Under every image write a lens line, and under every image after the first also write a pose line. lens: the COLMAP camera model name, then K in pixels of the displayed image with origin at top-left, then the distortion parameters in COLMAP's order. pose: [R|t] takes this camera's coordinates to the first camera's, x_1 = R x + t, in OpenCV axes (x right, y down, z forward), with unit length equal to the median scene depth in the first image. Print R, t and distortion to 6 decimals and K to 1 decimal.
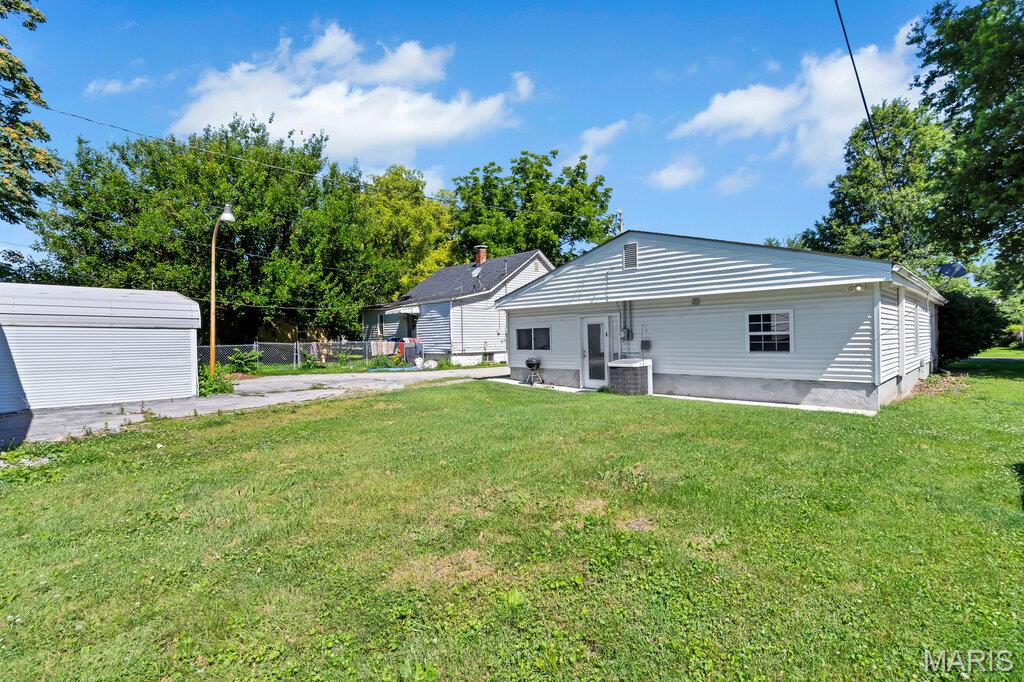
lens RADIAL K [[465.4, 0, 510.9], [0, 465.4, 344.4], [0, 0, 1]] dist [-0.001983, 0.000164]
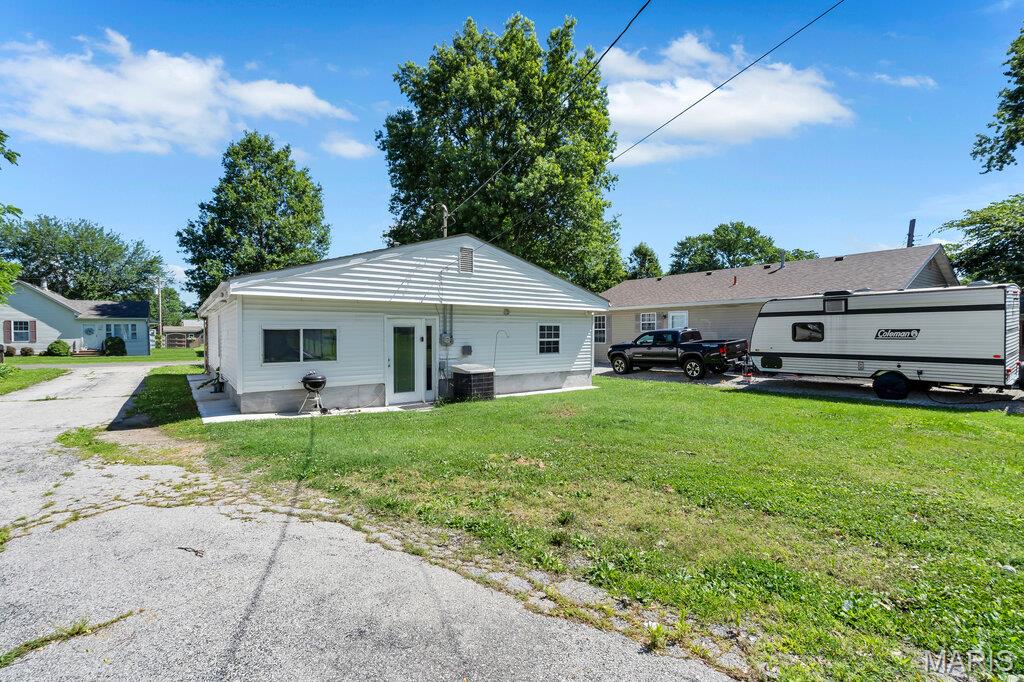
lens RADIAL K [[470.3, 0, 510.9], [0, 470.3, 336.2], [0, 0, 1]] dist [-0.000758, 0.000357]
pose [[0.146848, 0.014239, 0.989057, -0.707454], [0.015011, 0.999749, -0.016621, -0.010617], [-0.989045, 0.017287, 0.146597, 0.757031]]
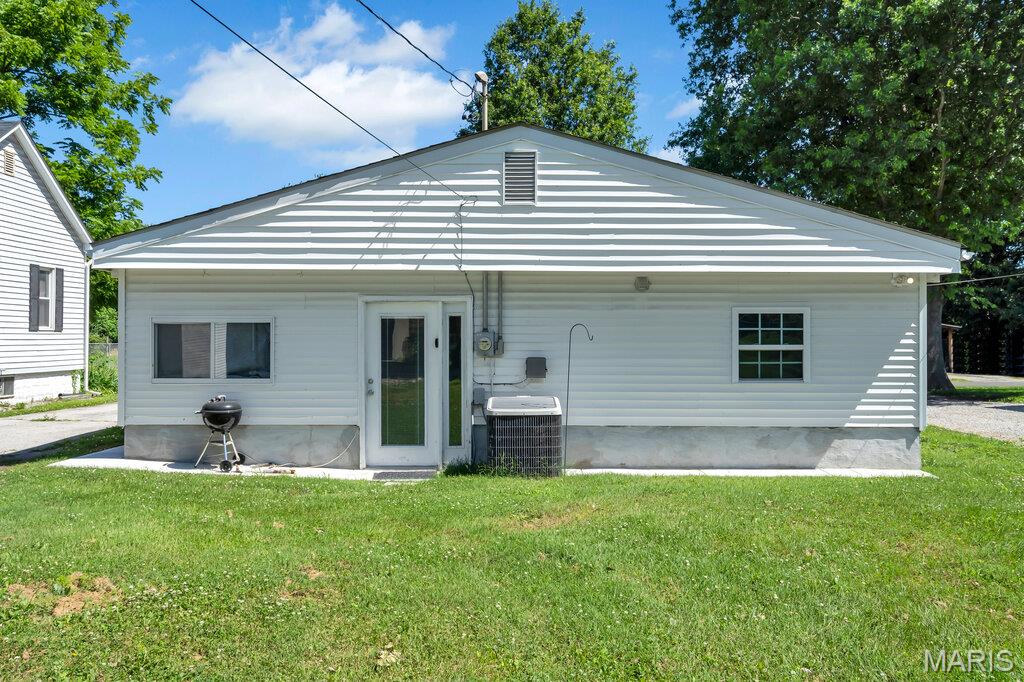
lens RADIAL K [[904.4, 0, 504.5], [0, 904.4, 324.3], [0, 0, 1]] dist [0.009446, 0.001627]
pose [[0.713305, 0.033579, 0.700048, -0.383971], [-0.004955, 0.999068, -0.042873, -0.002613], [-0.700836, 0.027113, 0.712807, 0.362149]]
